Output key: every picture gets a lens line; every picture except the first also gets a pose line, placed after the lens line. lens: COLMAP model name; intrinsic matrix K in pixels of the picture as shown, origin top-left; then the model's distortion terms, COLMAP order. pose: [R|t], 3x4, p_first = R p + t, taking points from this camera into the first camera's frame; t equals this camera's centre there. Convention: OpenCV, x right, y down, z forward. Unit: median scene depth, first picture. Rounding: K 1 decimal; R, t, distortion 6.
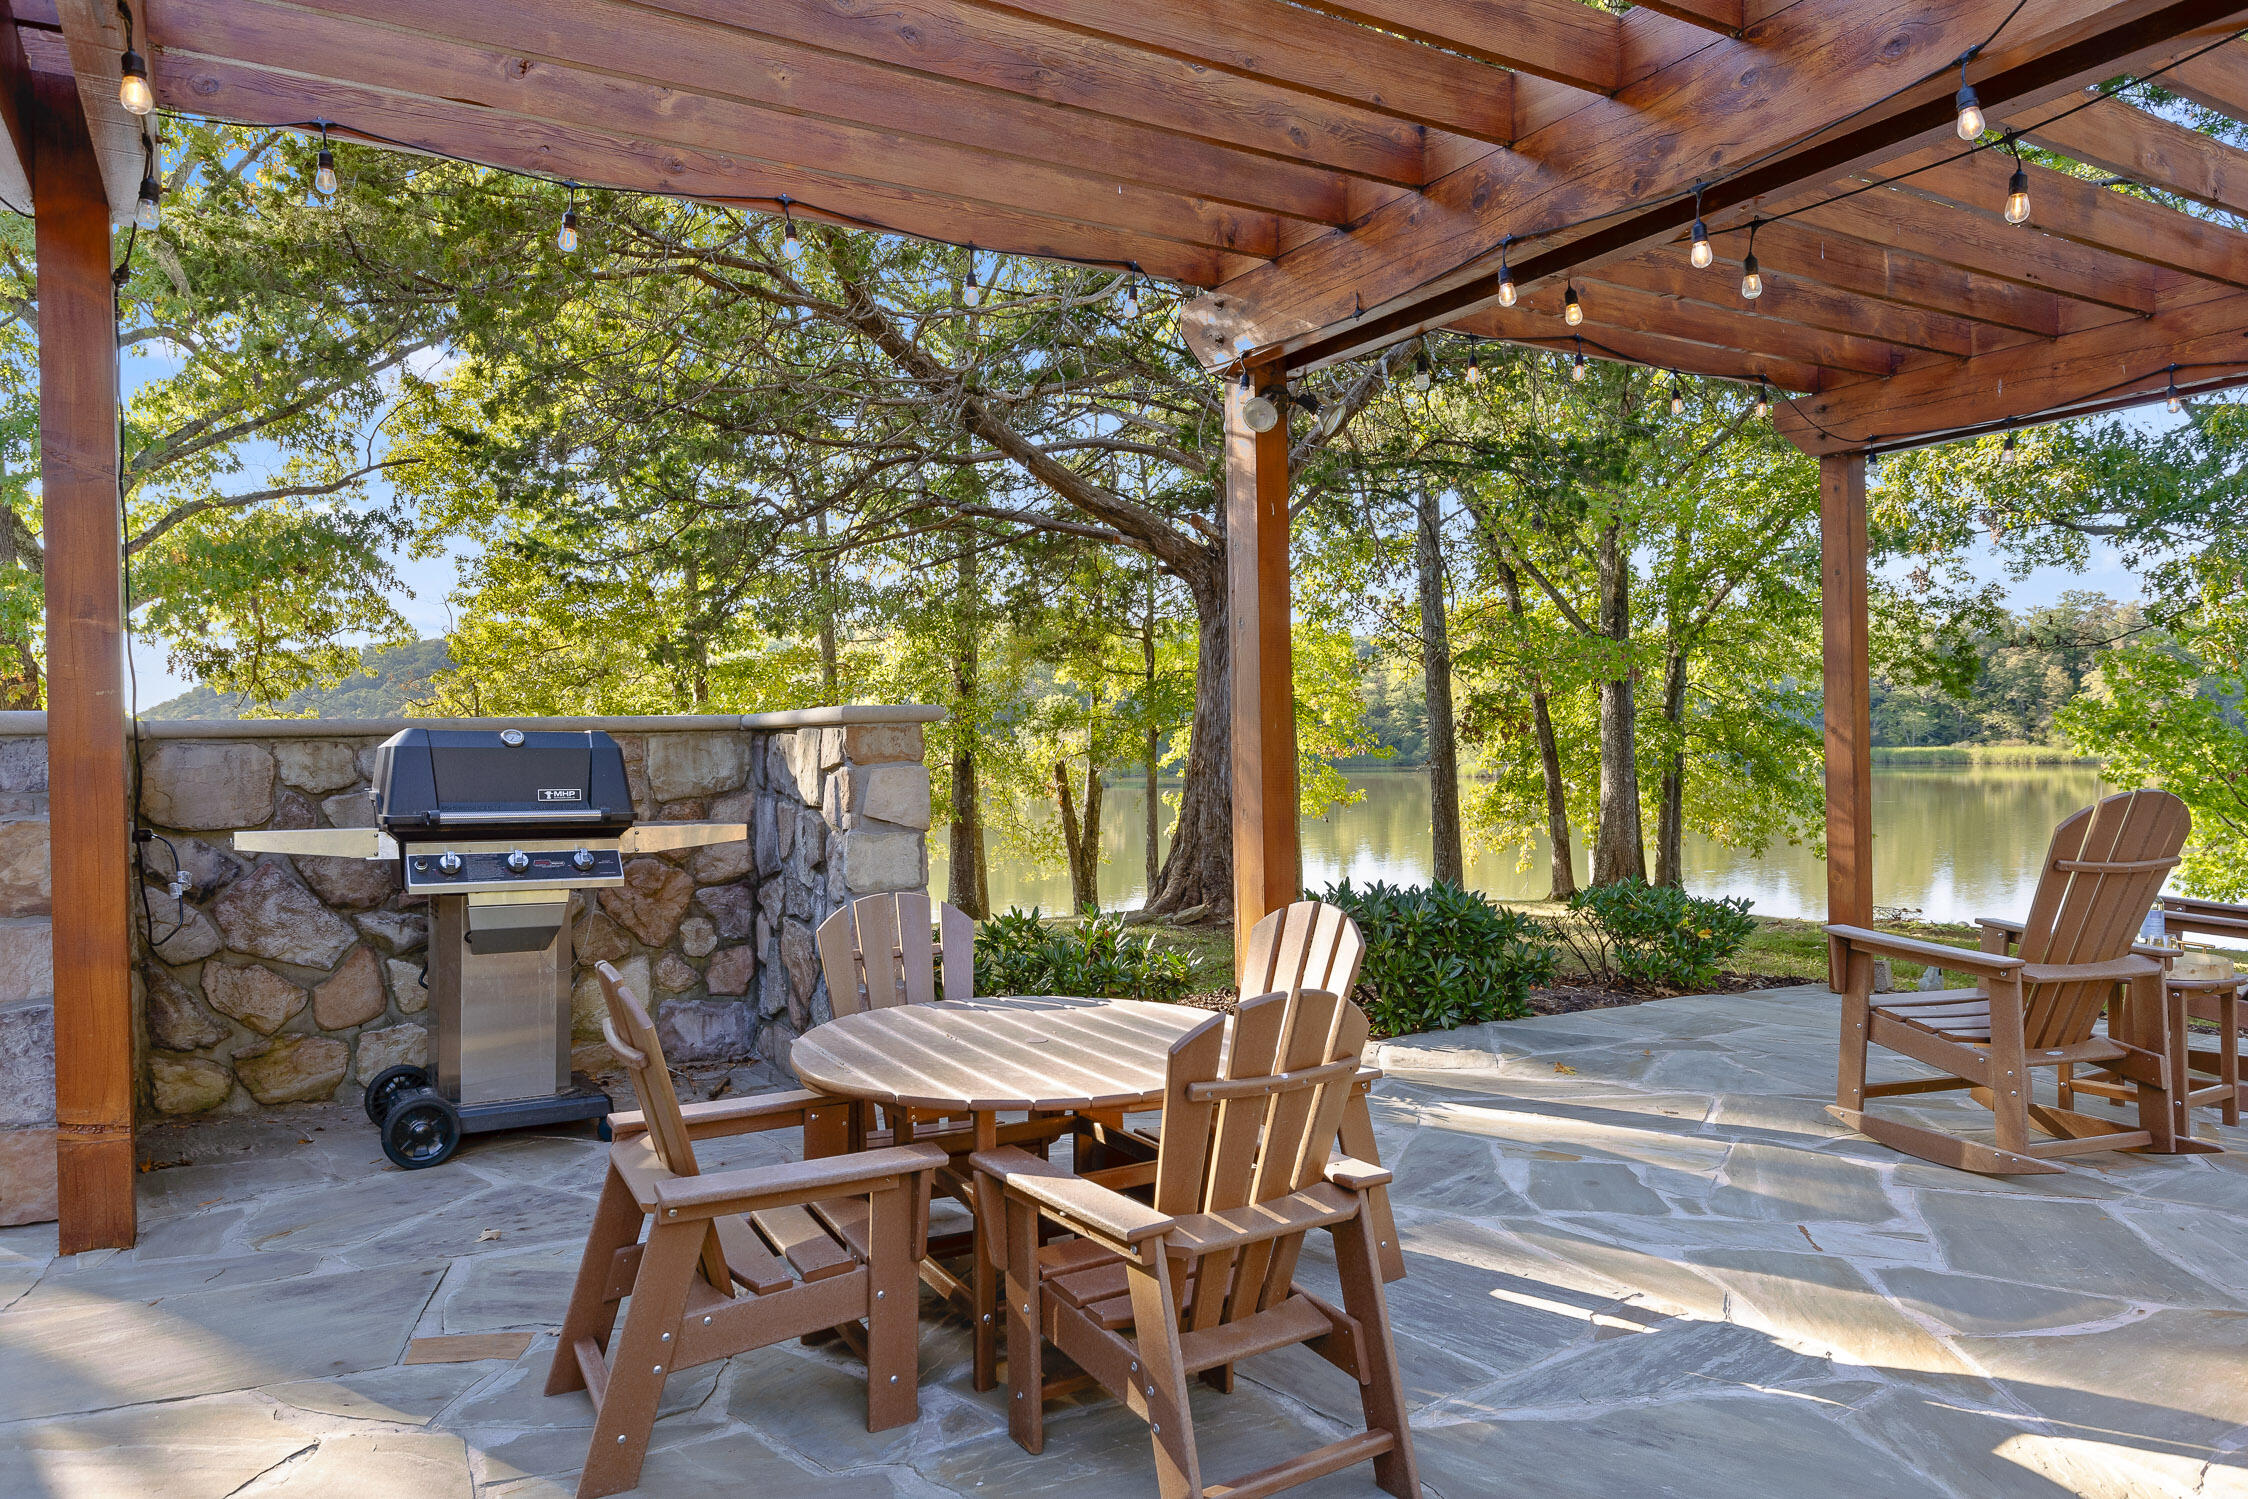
lens RADIAL K [[1402.1, 0, 1115.7], [0, 1402.1, 720.9], [0, 0, 1]] dist [0.003545, -0.000841]
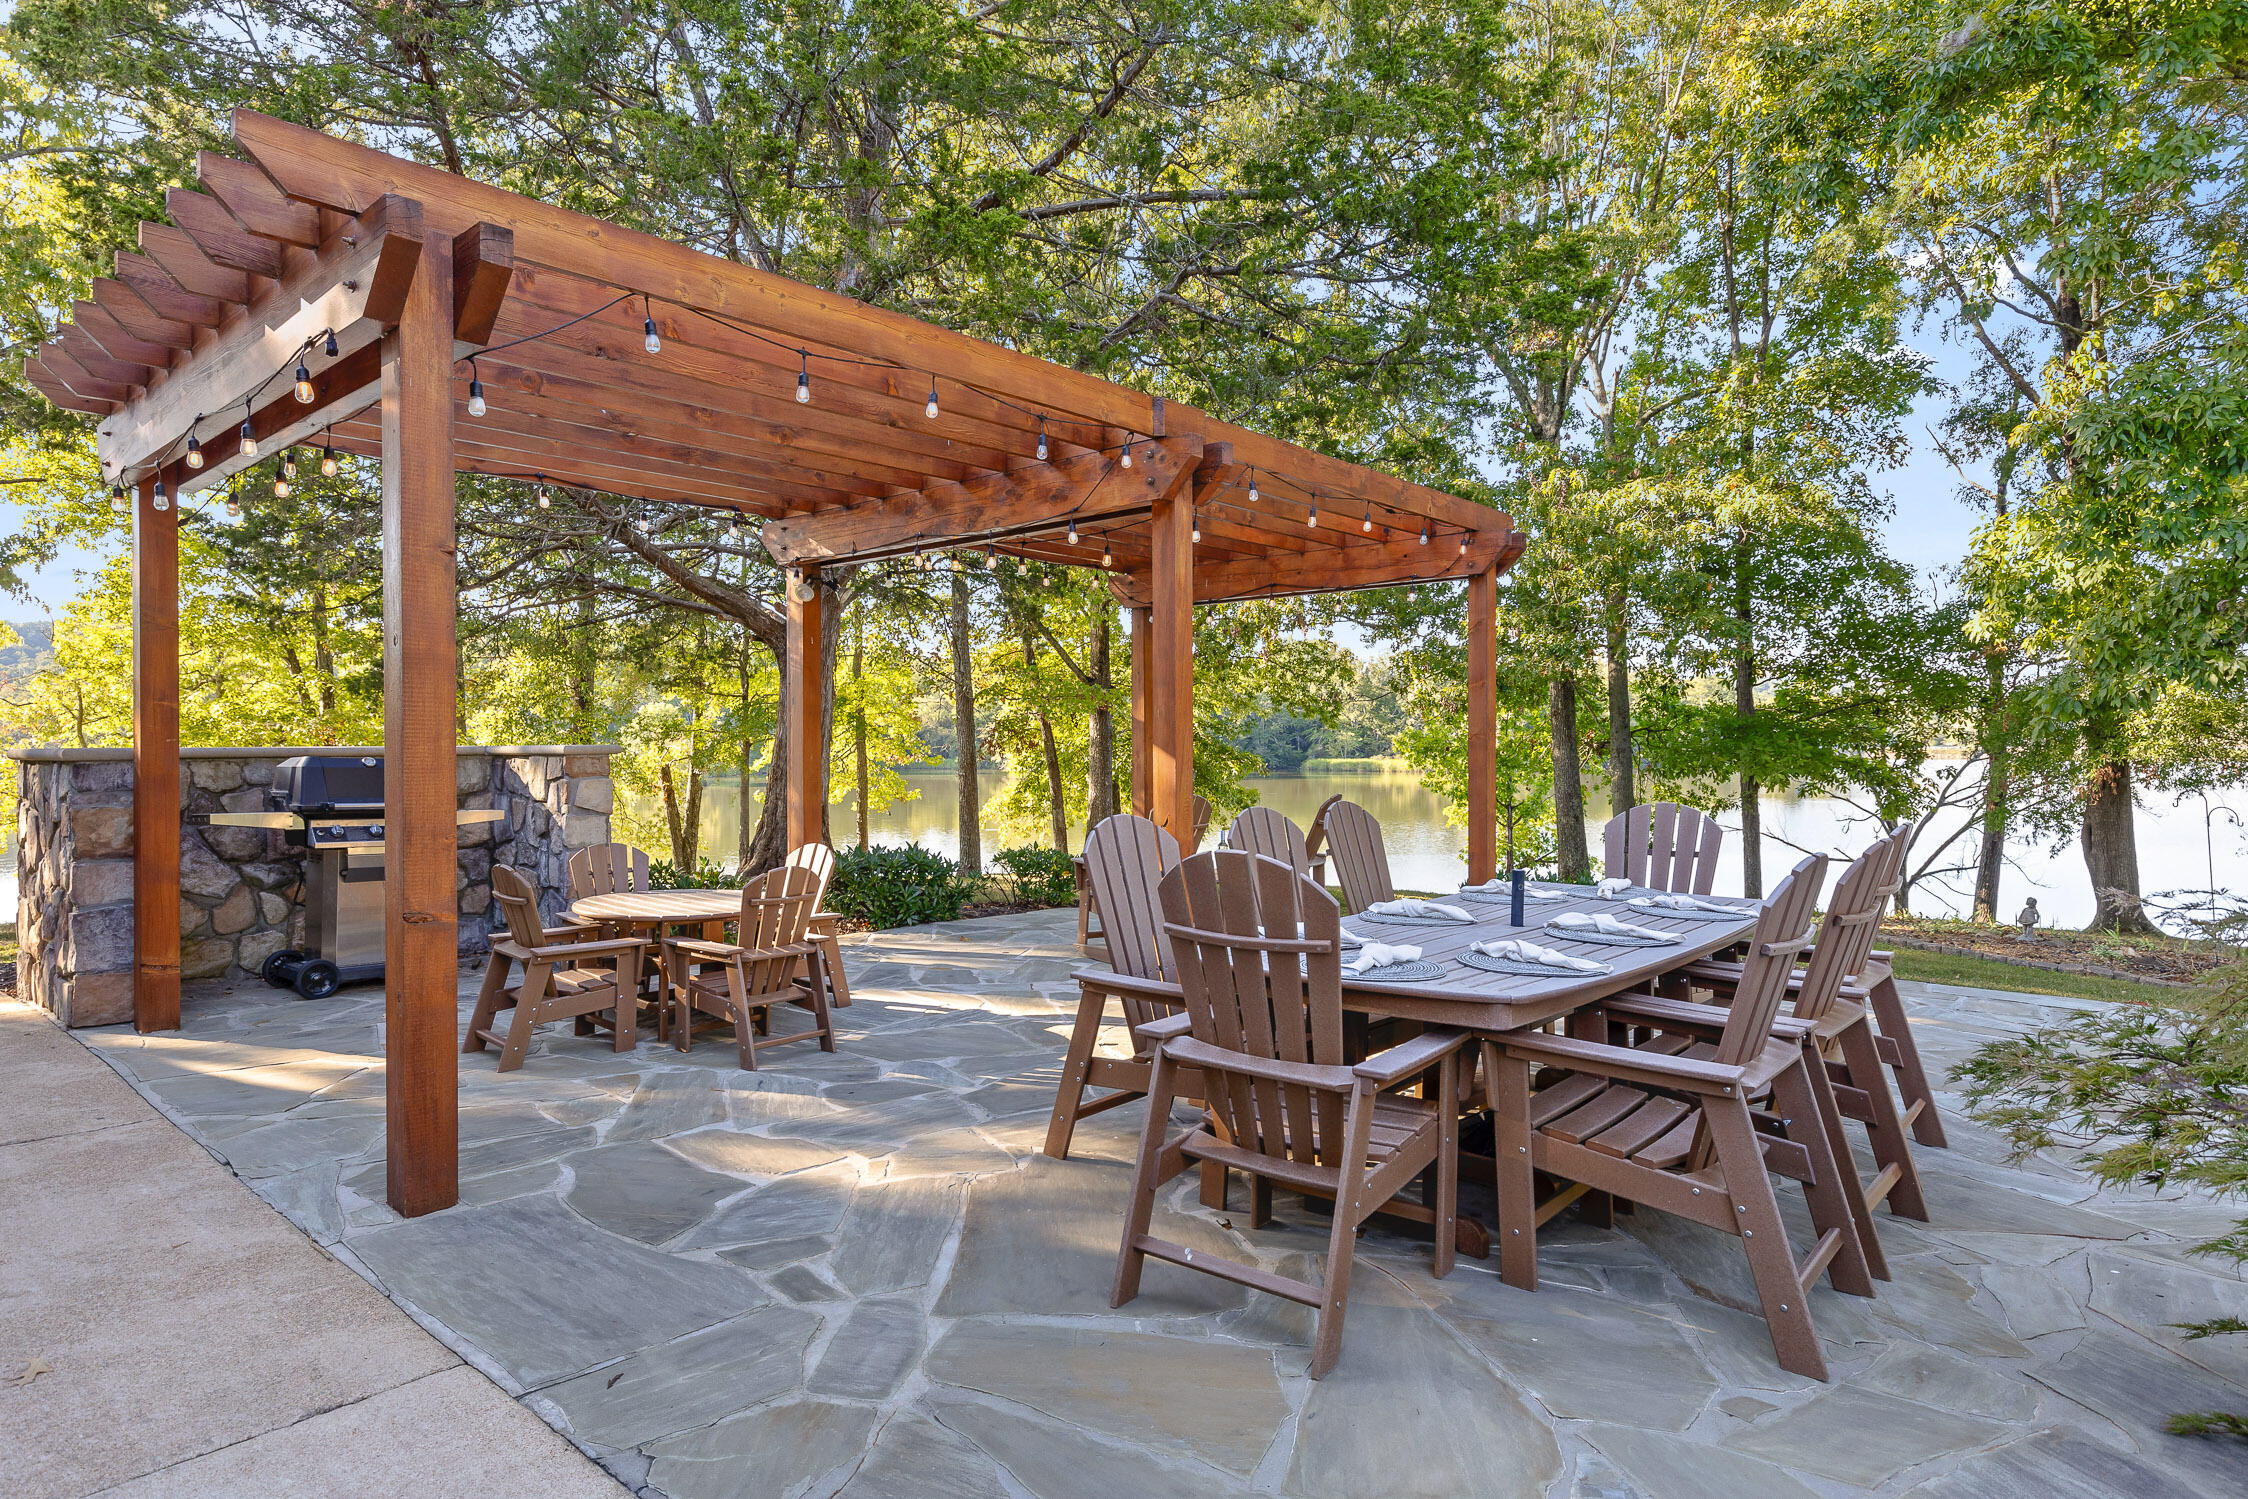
lens RADIAL K [[1256.7, 0, 1117.7], [0, 1256.7, 741.4], [0, 0, 1]] dist [-0.003891, -0.001128]
pose [[0.951540, 0.015902, 0.307114, -0.003600], [-0.019408, 0.999777, 0.008366, -0.013079], [-0.306913, -0.013921, 0.951636, -0.232448]]
